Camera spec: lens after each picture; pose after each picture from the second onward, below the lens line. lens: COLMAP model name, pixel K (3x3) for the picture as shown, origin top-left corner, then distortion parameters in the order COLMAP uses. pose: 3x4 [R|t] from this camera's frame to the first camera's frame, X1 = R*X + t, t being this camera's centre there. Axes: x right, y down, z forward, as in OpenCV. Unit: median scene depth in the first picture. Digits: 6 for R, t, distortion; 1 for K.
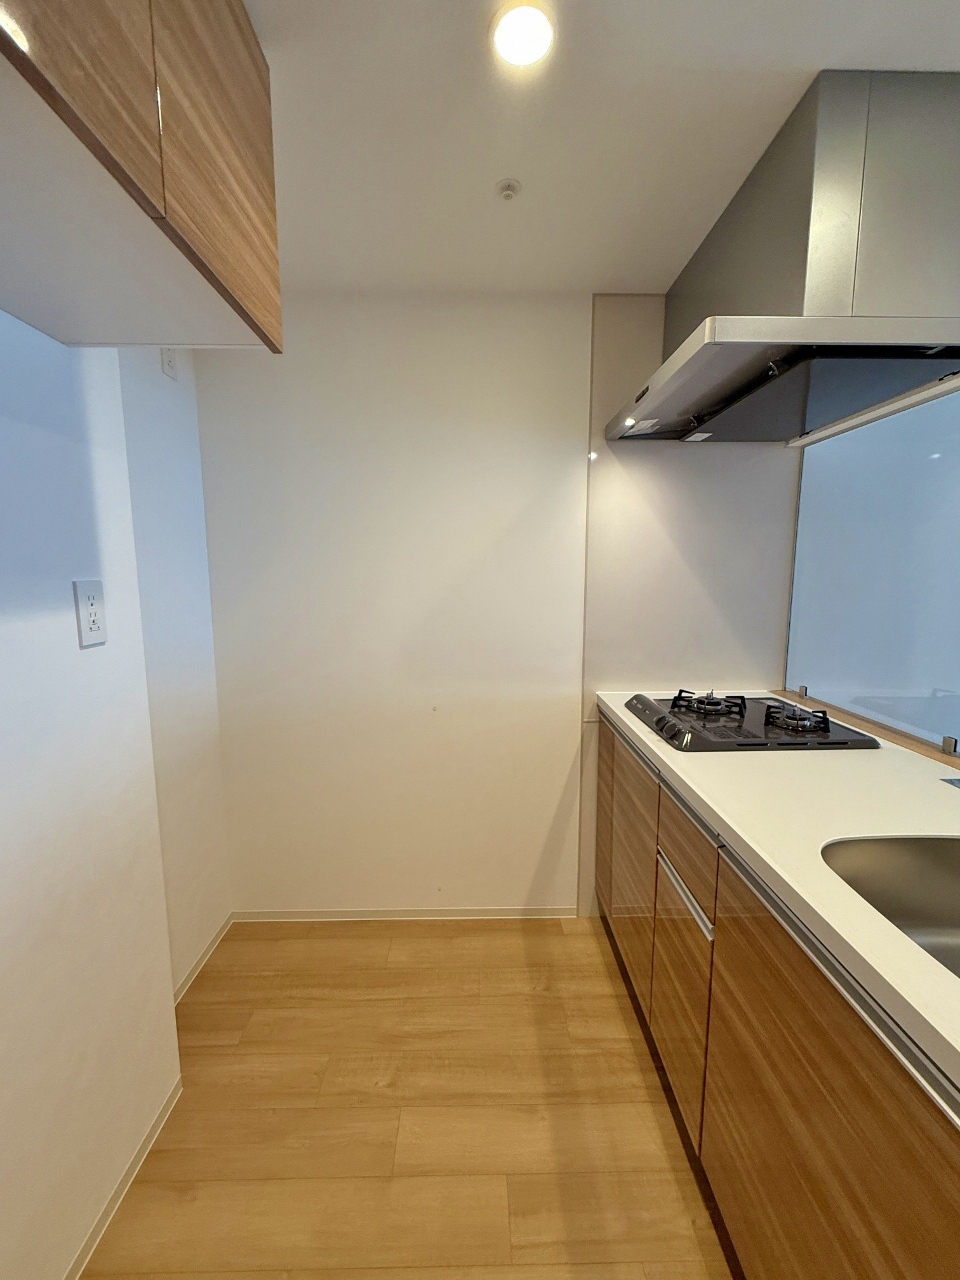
lens RADIAL K [[526.2, 0, 481.4], [0, 526.2, 640.7], [0, 0, 1]] dist [0.002772, -0.000112]
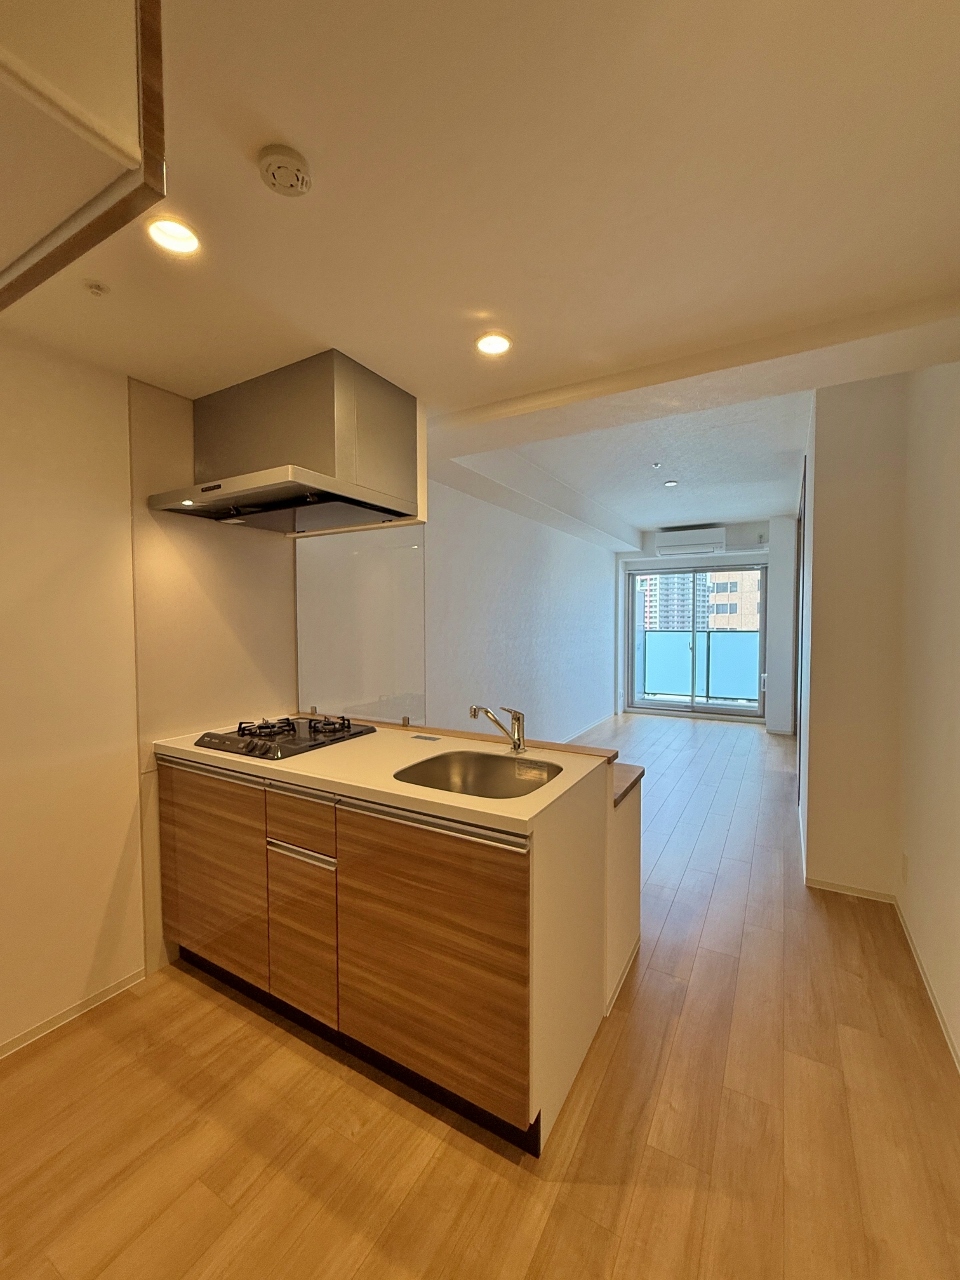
lens RADIAL K [[526.2, 0, 479.2], [0, 526.2, 639.1], [0, 0, 1]] dist [0.002772, -0.000112]
pose [[0.516471, -0.030733, 0.855753, -0.399329], [0.116955, 0.992522, -0.034941, 0.009137], [-0.848280, 0.118131, 0.516204, -0.134414]]
